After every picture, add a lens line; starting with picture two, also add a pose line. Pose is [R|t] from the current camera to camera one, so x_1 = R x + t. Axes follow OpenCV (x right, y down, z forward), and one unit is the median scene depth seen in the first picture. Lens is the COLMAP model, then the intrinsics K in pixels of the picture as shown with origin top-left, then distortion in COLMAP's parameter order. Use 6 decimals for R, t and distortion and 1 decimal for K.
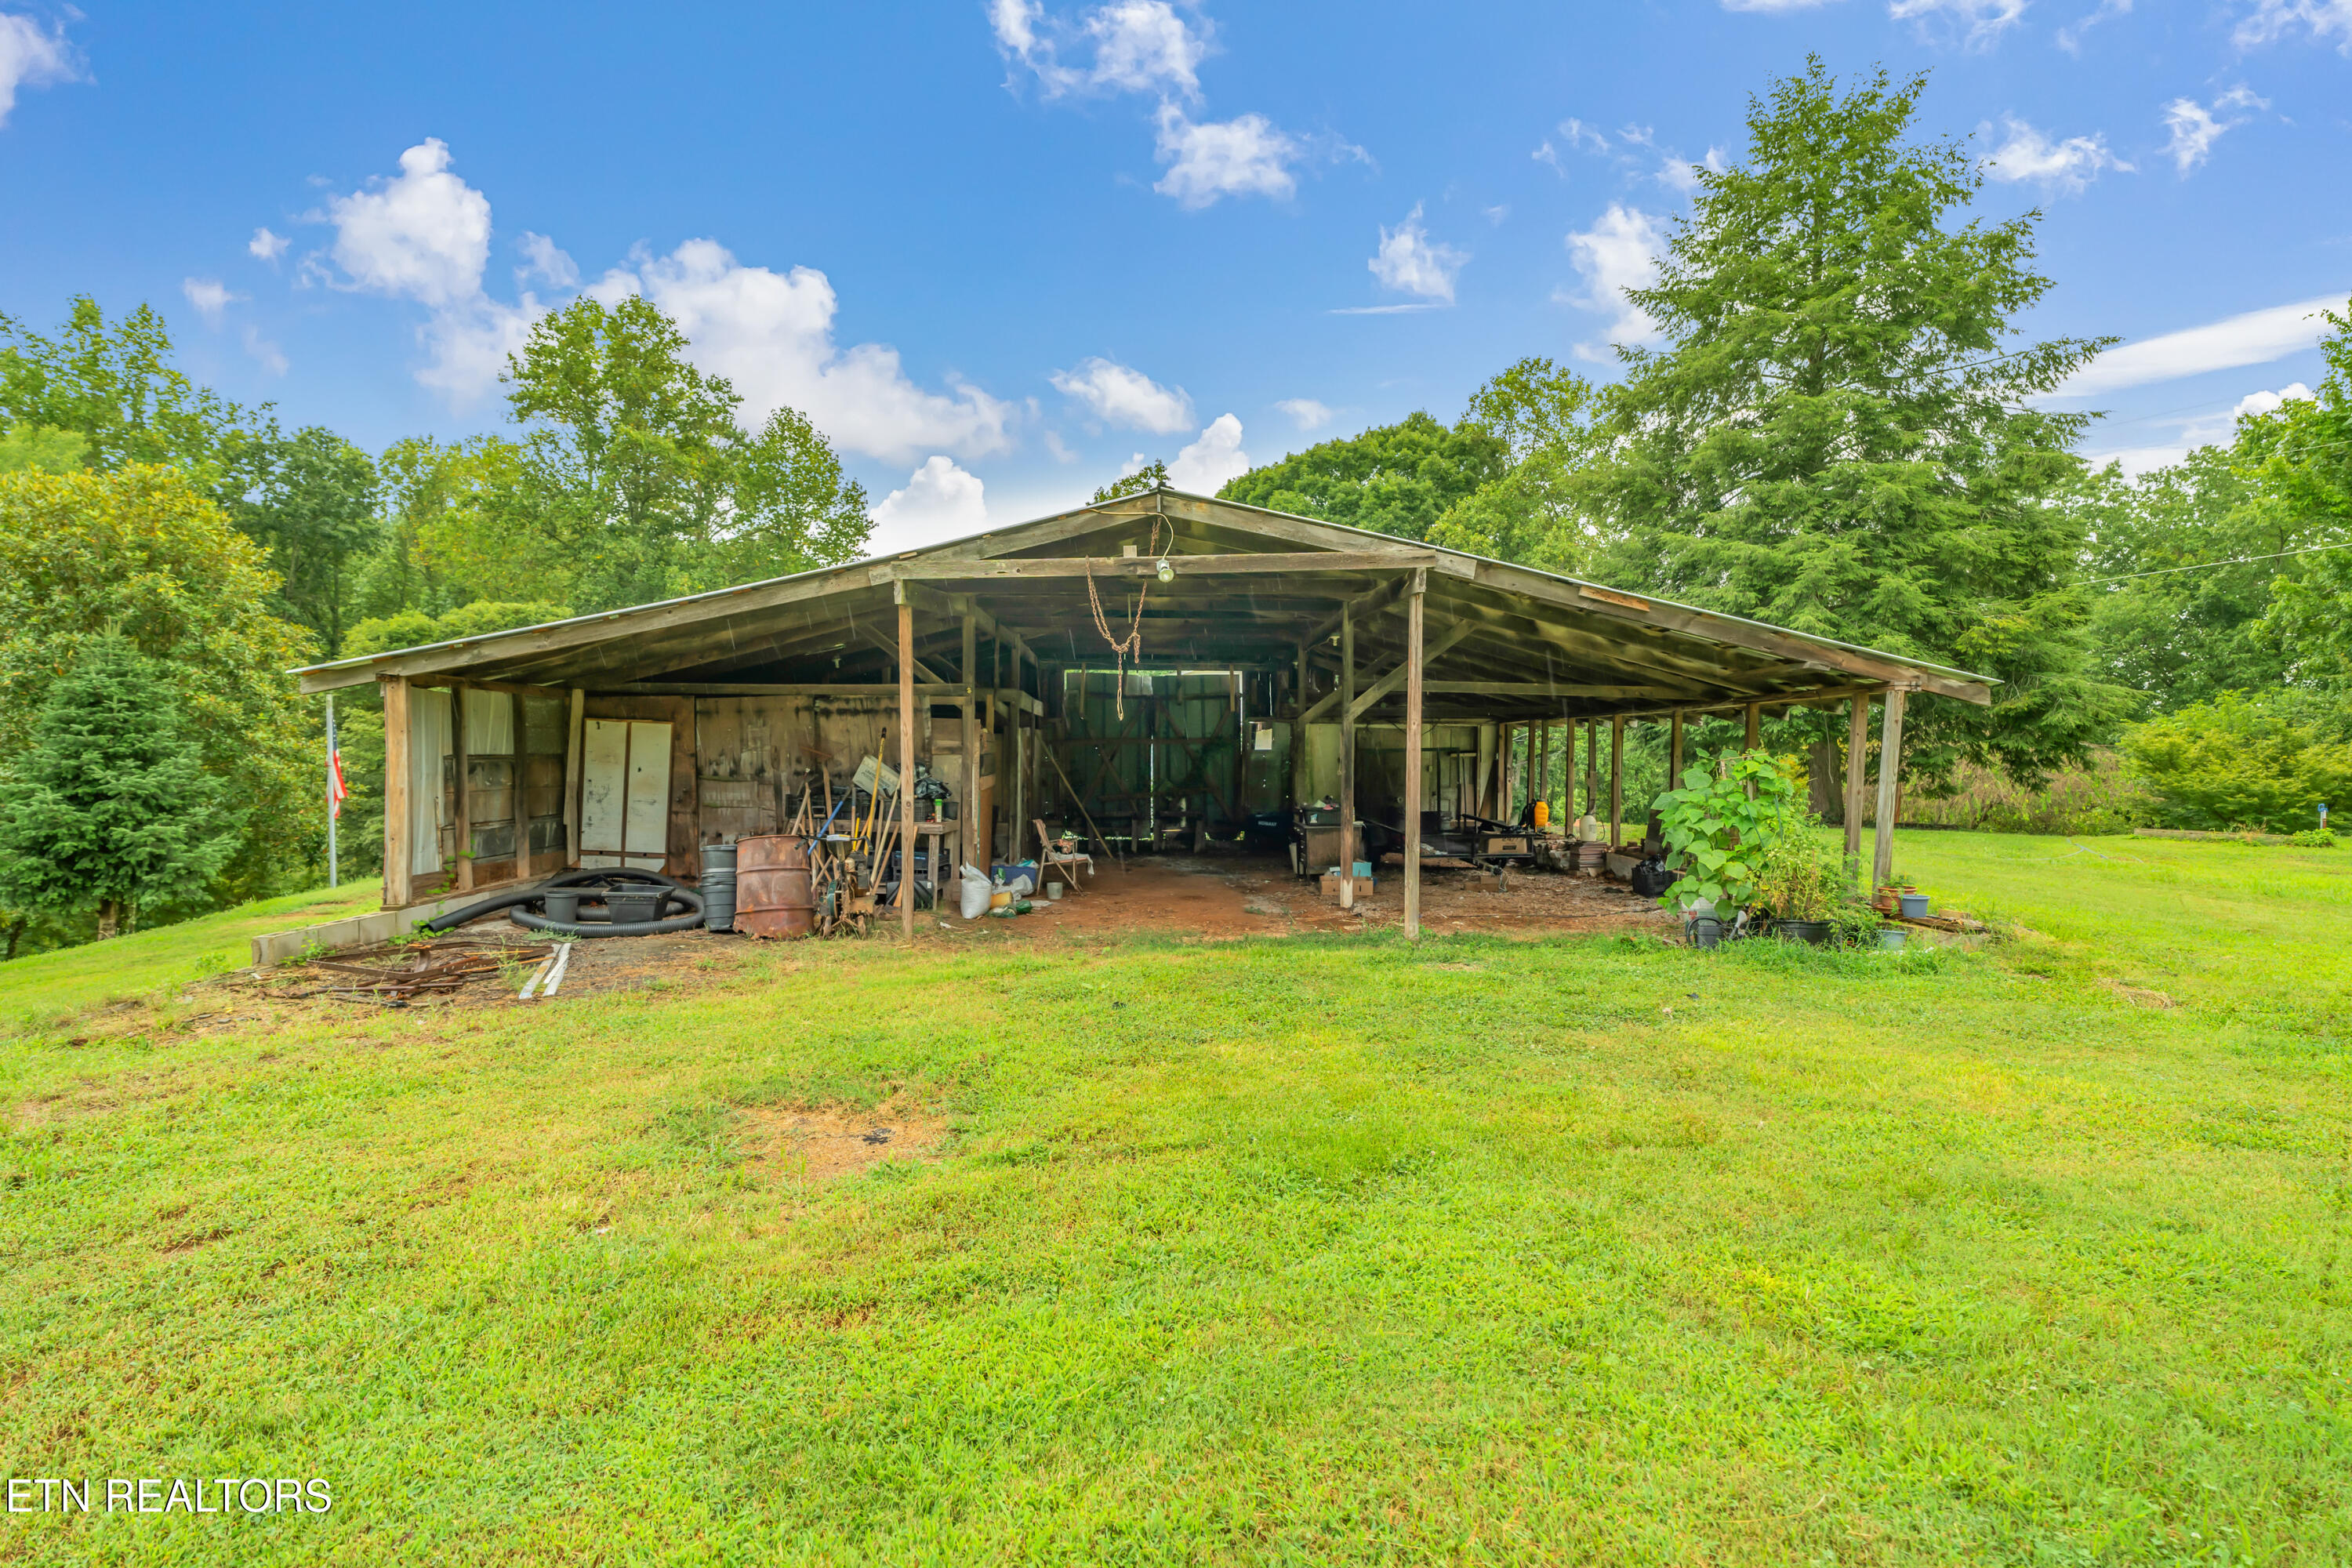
lens RADIAL K [[1106.9, 0, 1168.6], [0, 1106.9, 778.6], [0, 0, 1]] dist [0.000064, 0.001430]
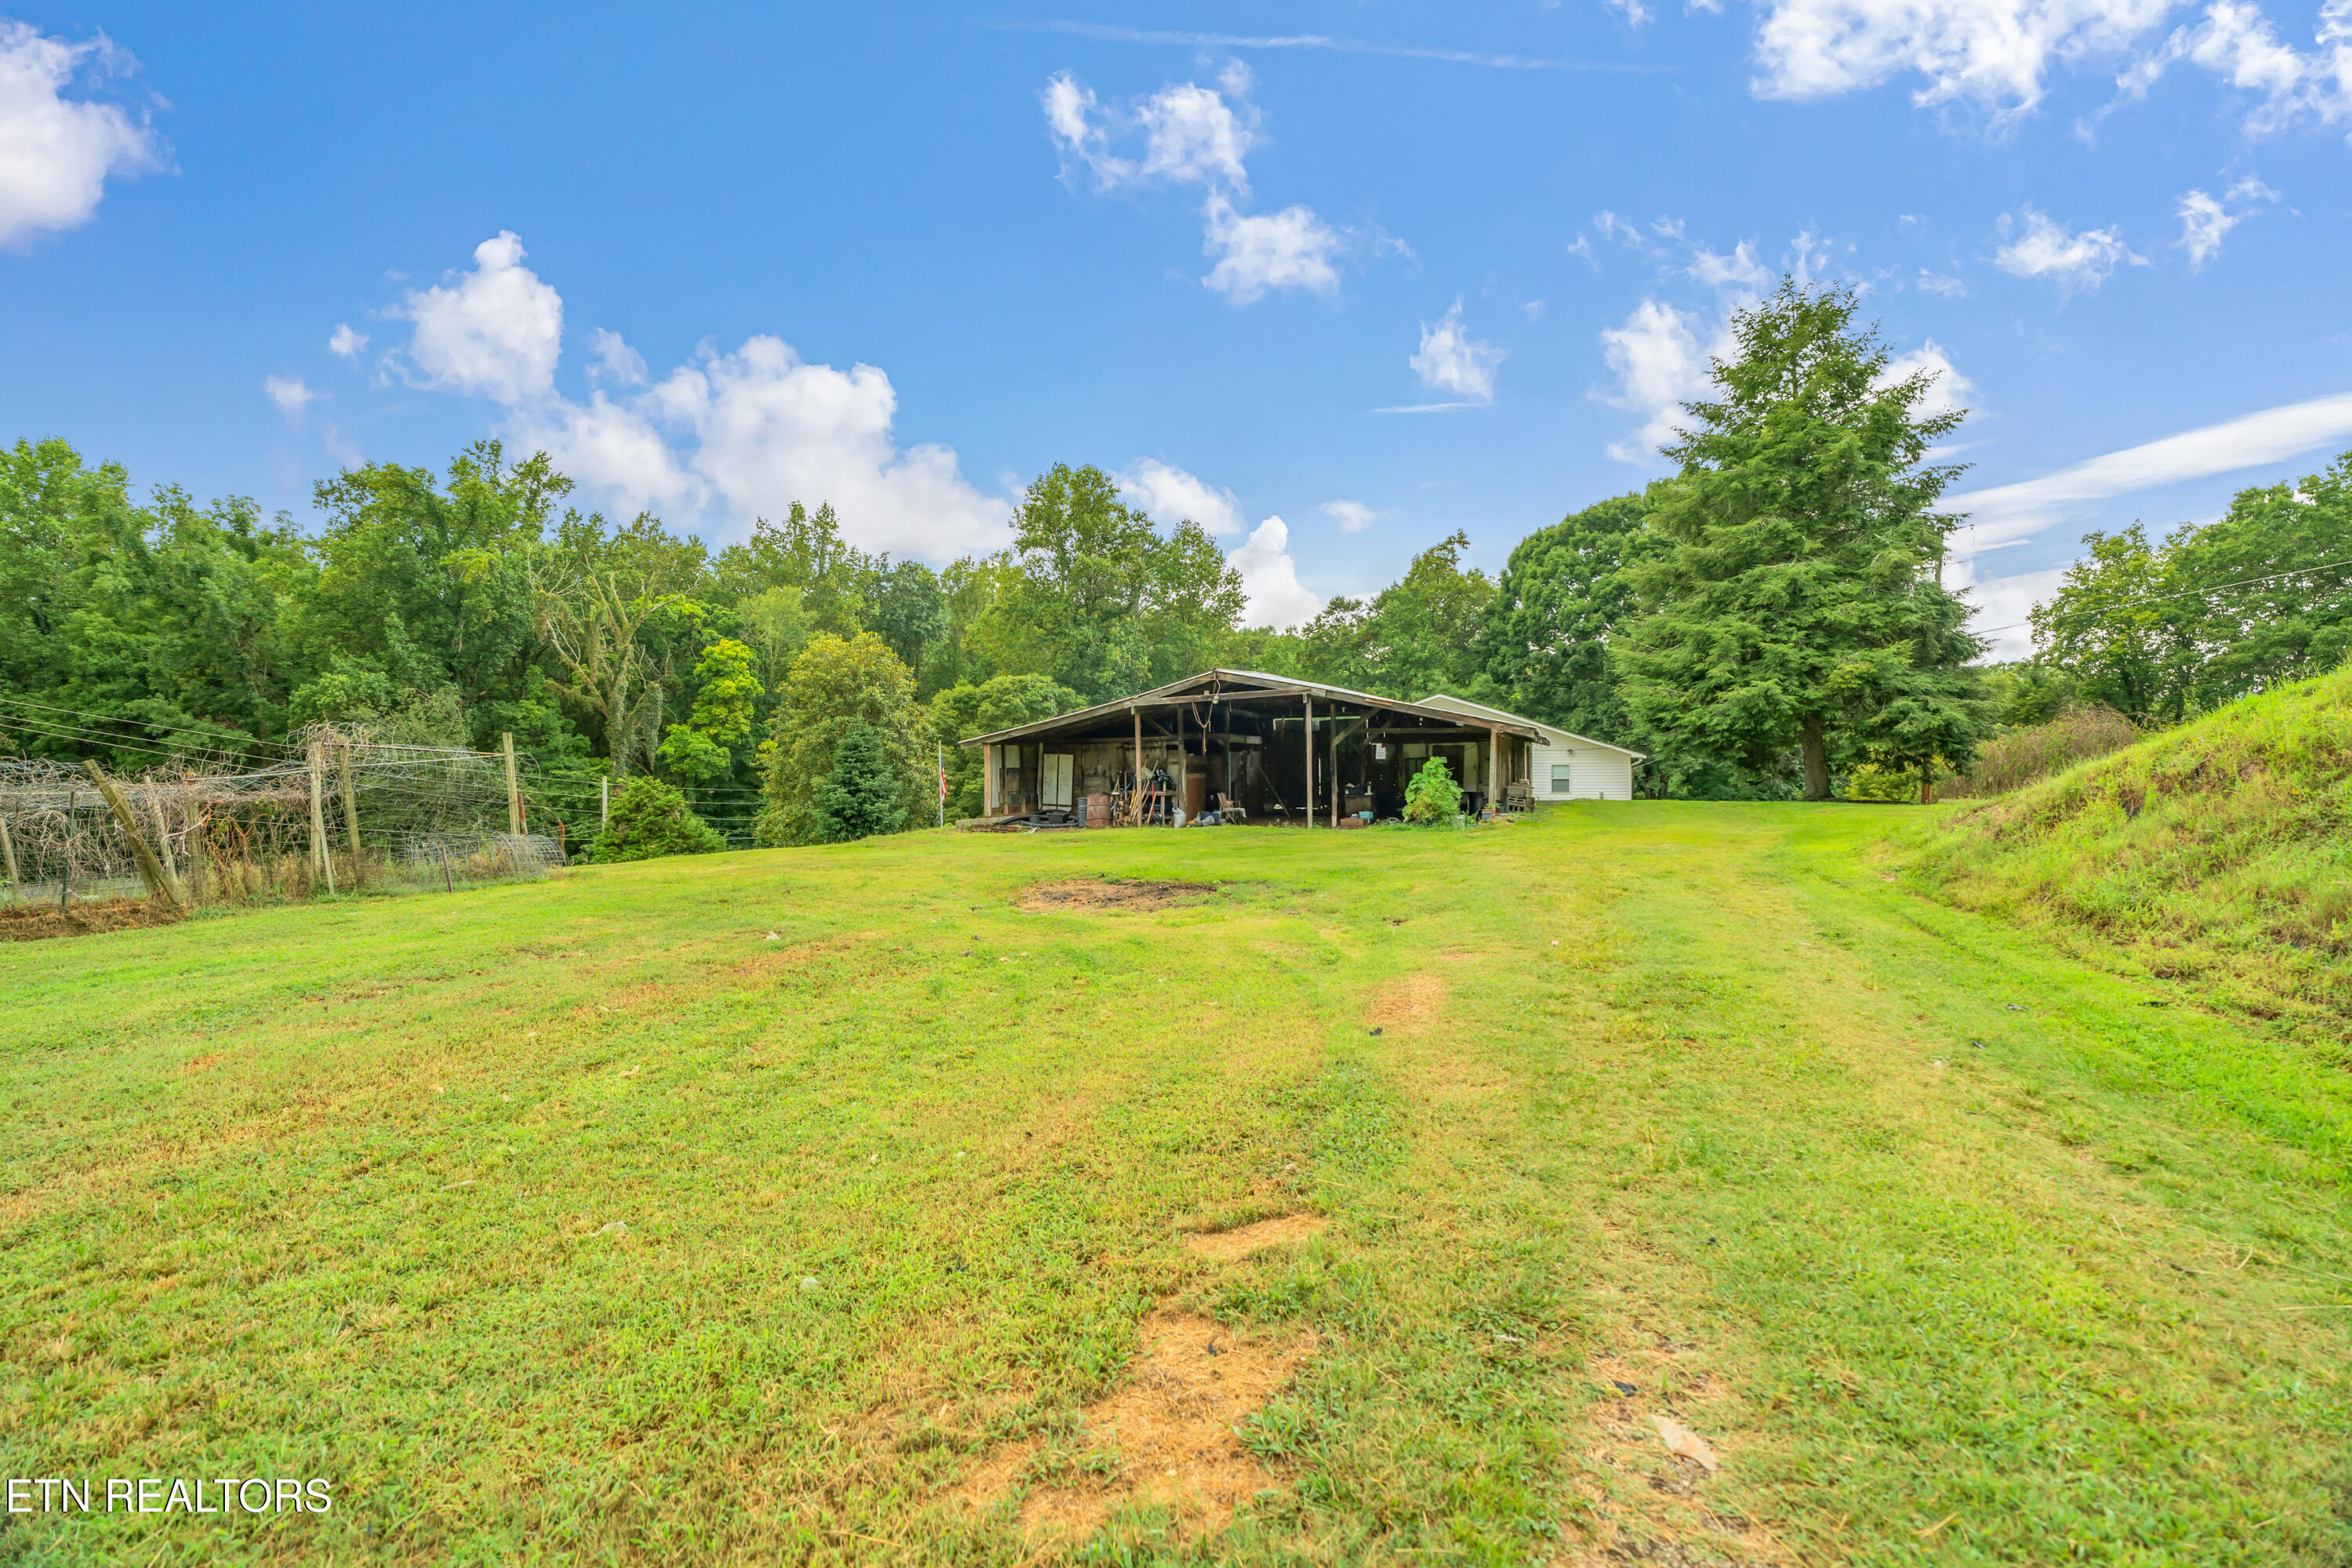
lens RADIAL K [[1085.4, 0, 1173.7], [0, 1085.4, 783.5], [0, 0, 1]] dist [0.001119, 0.000056]
pose [[0.923709, -0.011758, -0.382915, 0.341706], [0.009826, 0.999927, -0.007002, 0.017372], [0.382969, 0.002705, 0.923757, -0.579370]]
